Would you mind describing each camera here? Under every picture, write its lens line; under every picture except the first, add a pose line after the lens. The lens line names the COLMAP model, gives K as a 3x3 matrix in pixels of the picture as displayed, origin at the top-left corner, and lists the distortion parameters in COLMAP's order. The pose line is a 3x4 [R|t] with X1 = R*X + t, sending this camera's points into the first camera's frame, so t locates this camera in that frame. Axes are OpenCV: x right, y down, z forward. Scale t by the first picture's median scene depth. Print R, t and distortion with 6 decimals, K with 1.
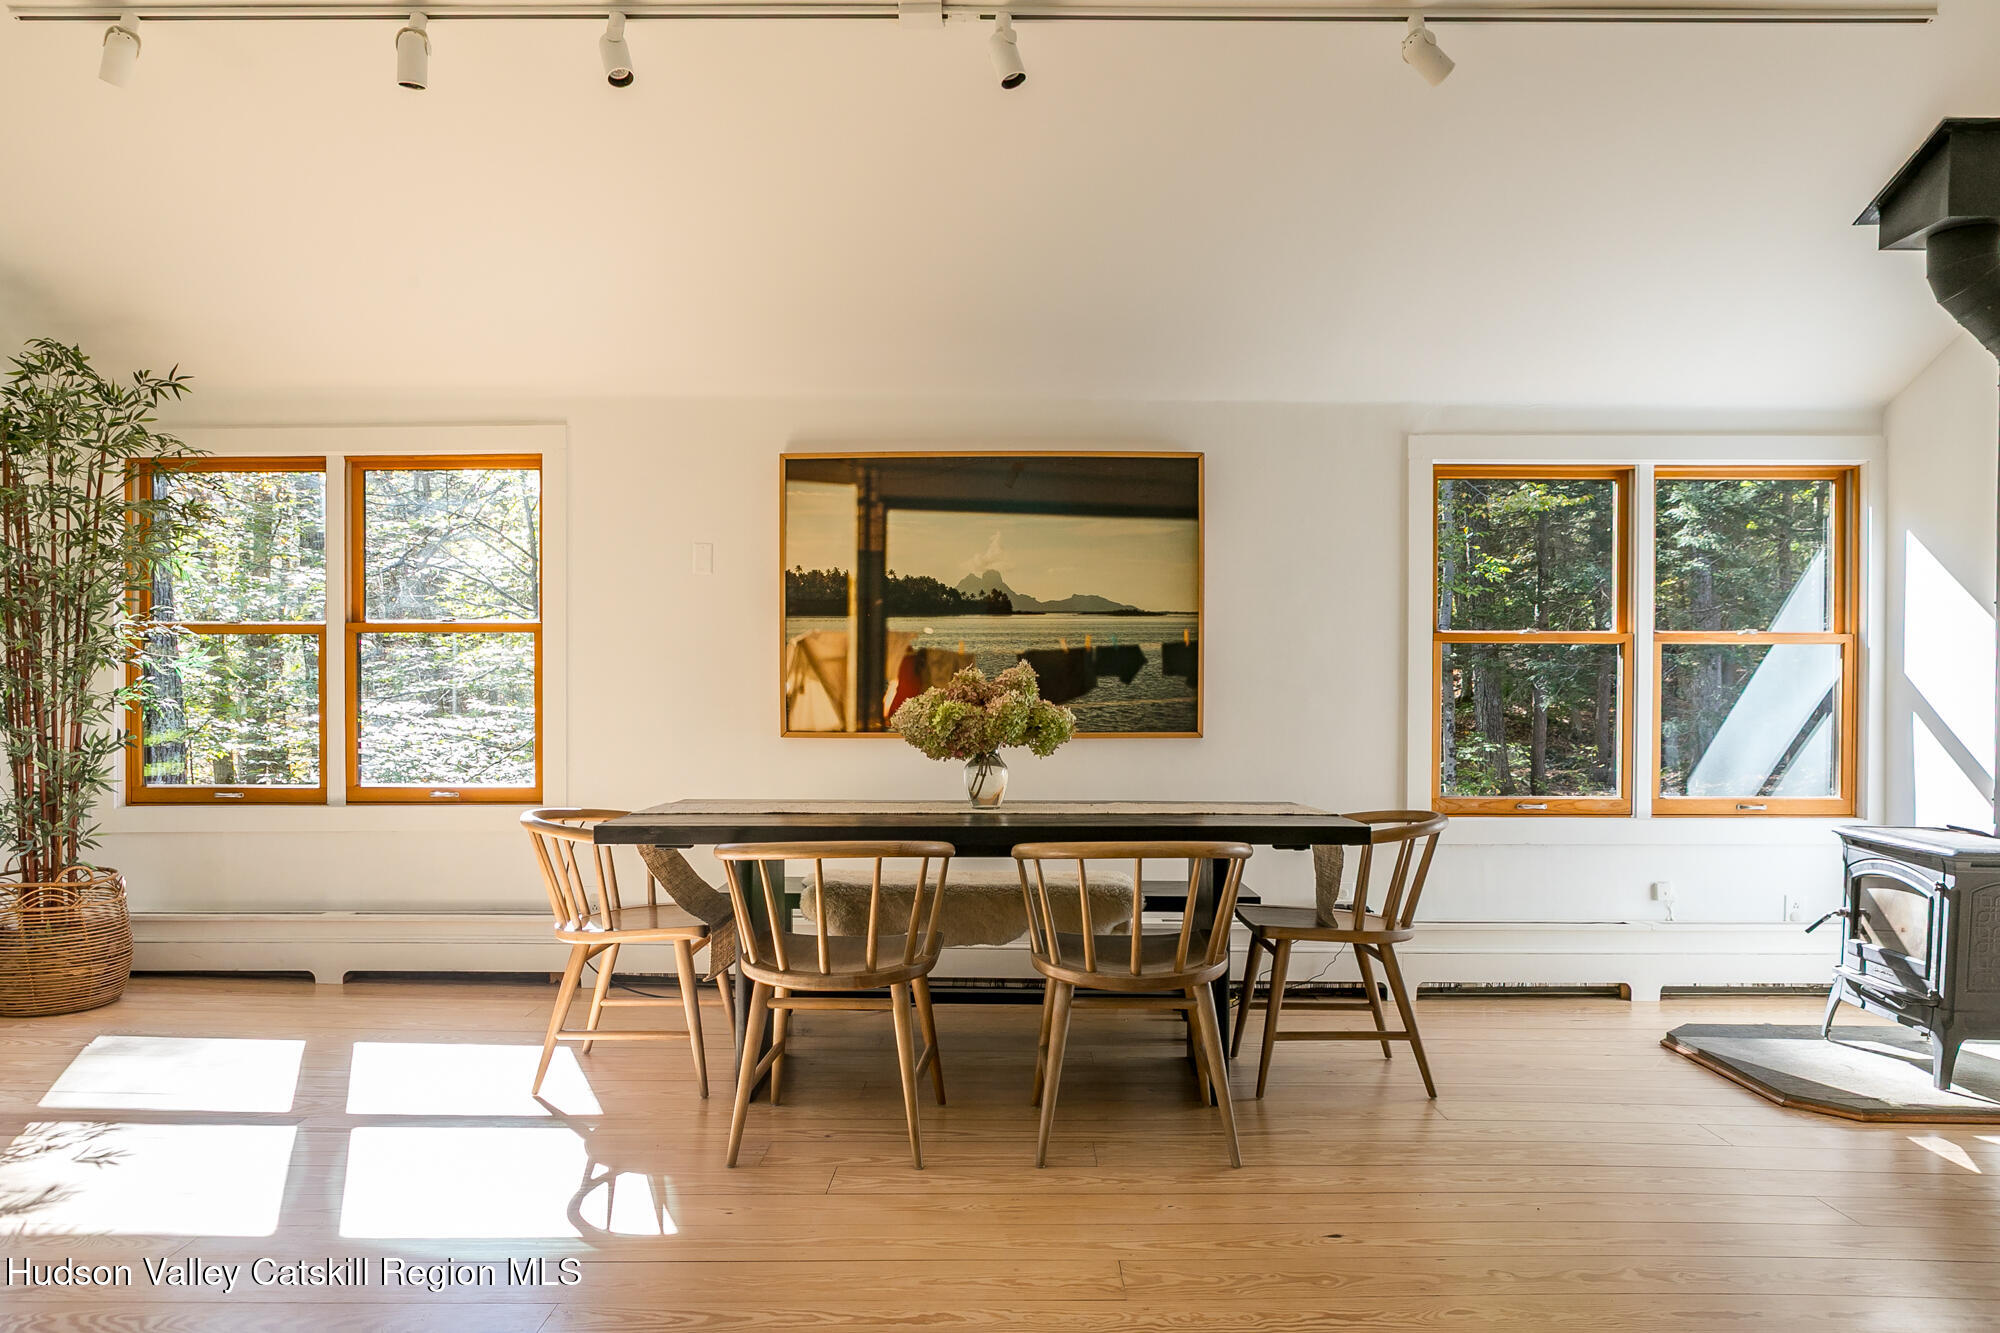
lens RADIAL K [[1354.7, 0, 999.9], [0, 1354.7, 743.2], [0, 0, 1]] dist [-0.030941, 0.005745]
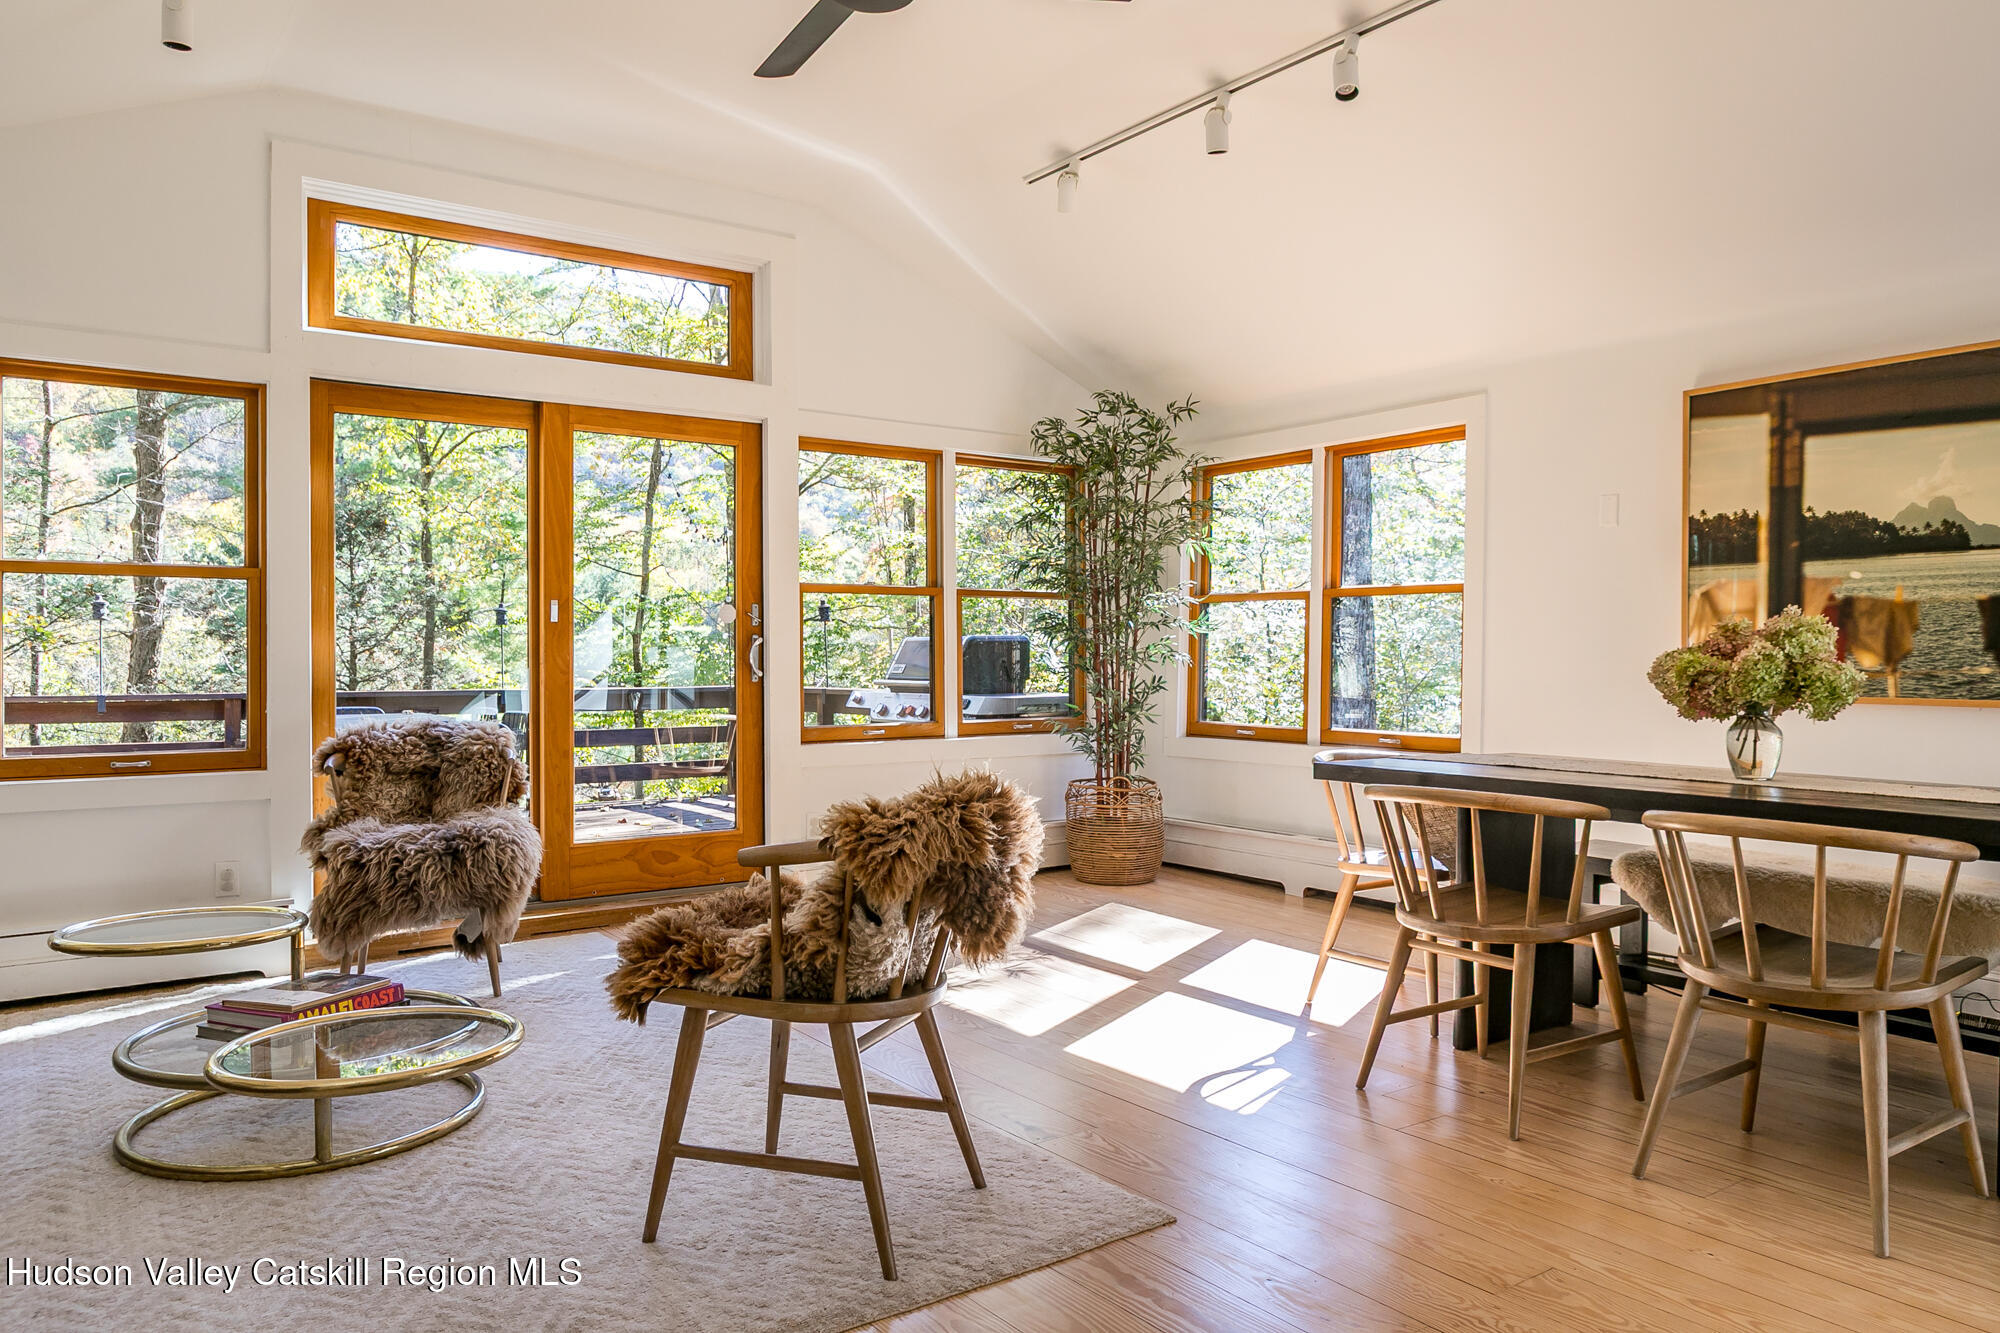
lens RADIAL K [[1367.8, 0, 1000.0], [0, 1367.8, 666.5], [0, 0, 1]] dist [-0.029357, 0.001909]
pose [[0.580403, 0.009794, -0.814271, 0.322696], [-0.038486, 0.999140, -0.015415, 0.006579], [0.813420, 0.040285, 0.580281, 0.087075]]
